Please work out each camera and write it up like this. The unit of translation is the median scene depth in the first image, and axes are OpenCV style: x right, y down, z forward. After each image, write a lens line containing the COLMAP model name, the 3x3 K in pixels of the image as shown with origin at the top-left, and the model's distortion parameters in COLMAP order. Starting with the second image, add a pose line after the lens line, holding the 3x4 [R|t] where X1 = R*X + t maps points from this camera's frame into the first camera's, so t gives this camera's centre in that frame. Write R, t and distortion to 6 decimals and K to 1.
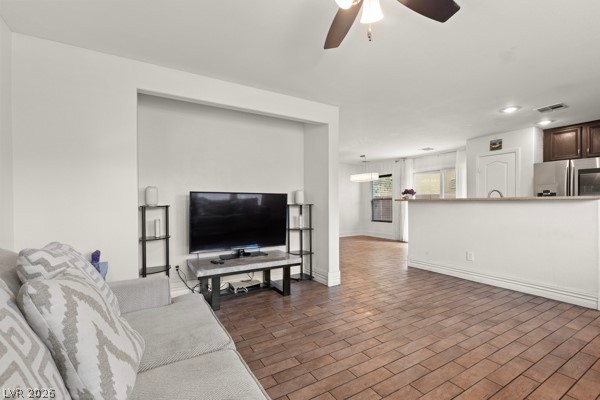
lens RADIAL K [[269.3, 0, 302.8], [0, 269.3, 202.7], [0, 0, 1]] dist [0.006513, -0.000853]
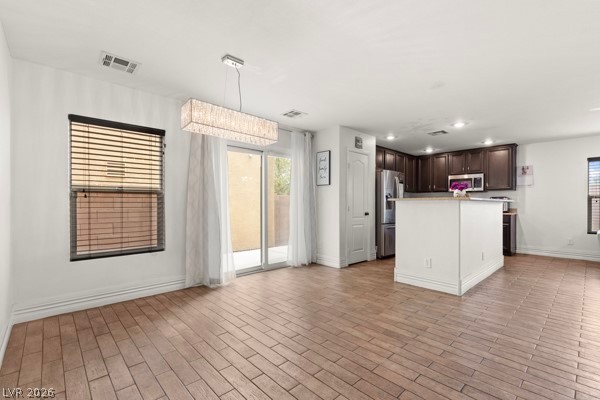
lens RADIAL K [[269.3, 0, 302.8], [0, 269.3, 202.7], [0, 0, 1]] dist [0.006513, -0.000853]
pose [[-0.211178, 0.005001, 0.977435, -0.224688], [-0.004543, 0.999971, -0.006098, 0.006658], [-0.977437, -0.005729, -0.211149, 1.767880]]
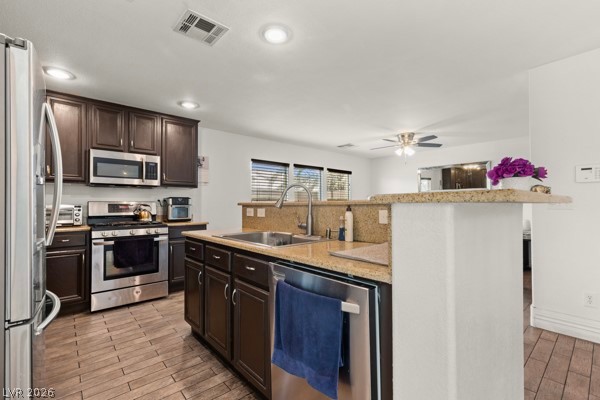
lens RADIAL K [[275.9, 0, 301.9], [0, 275.9, 205.5], [0, 0, 1]] dist [0.003522, -0.000039]
pose [[-0.982184, 0.008000, -0.187752, 0.757830], [0.007991, 0.999968, 0.000801, -0.006754], [0.187752, -0.000714, -0.982216, 1.433061]]
